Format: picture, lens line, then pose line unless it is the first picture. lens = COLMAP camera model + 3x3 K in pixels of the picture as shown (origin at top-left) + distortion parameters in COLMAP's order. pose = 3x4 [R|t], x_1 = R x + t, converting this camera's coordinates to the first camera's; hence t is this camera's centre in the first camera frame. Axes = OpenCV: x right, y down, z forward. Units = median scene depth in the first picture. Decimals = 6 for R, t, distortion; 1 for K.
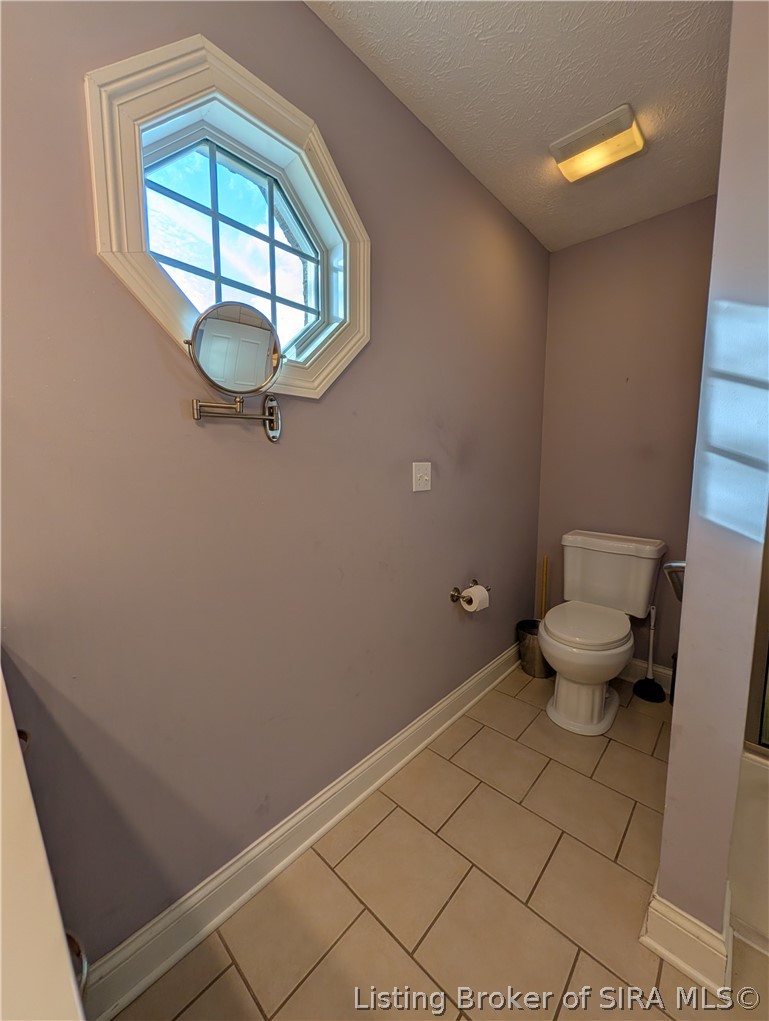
lens RADIAL K [[392.7, 0, 383.9], [0, 392.7, 509.2], [0, 0, 1]] dist [-0.000491, 0.000095]
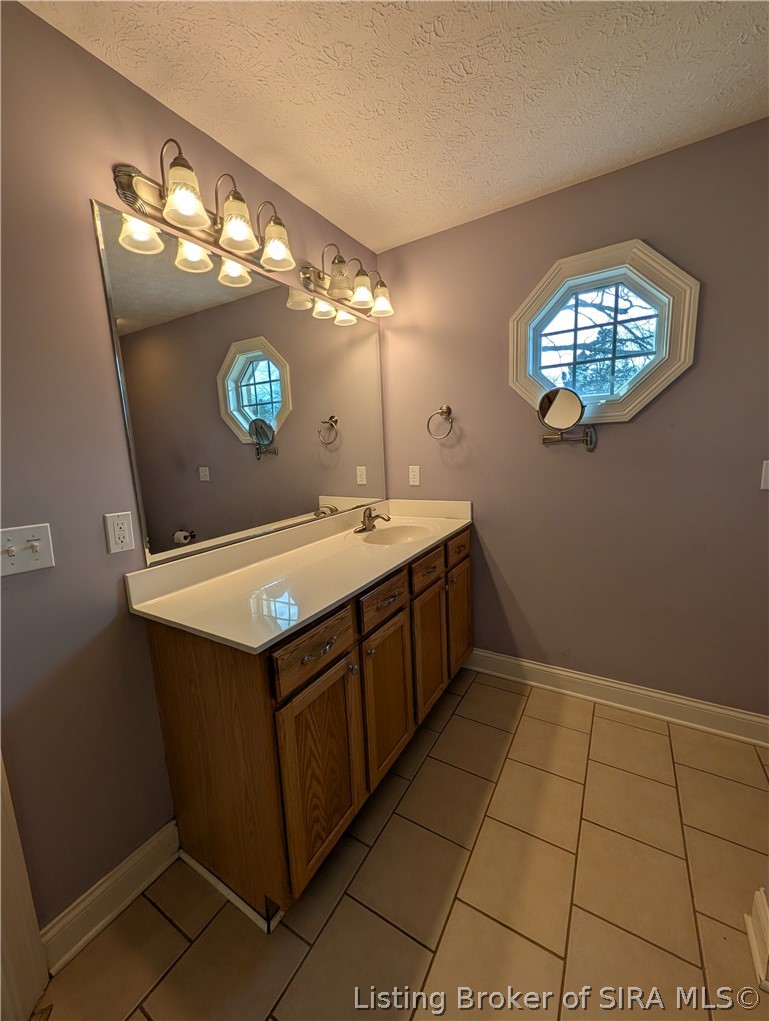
lens RADIAL K [[392.7, 0, 383.9], [0, 392.7, 509.2], [0, 0, 1]] dist [-0.000491, 0.000095]
pose [[0.204134, 0.149577, -0.967448, 1.234273], [-0.063725, 0.988192, 0.139338, -0.105500], [0.976867, 0.033207, 0.211255, -0.236222]]
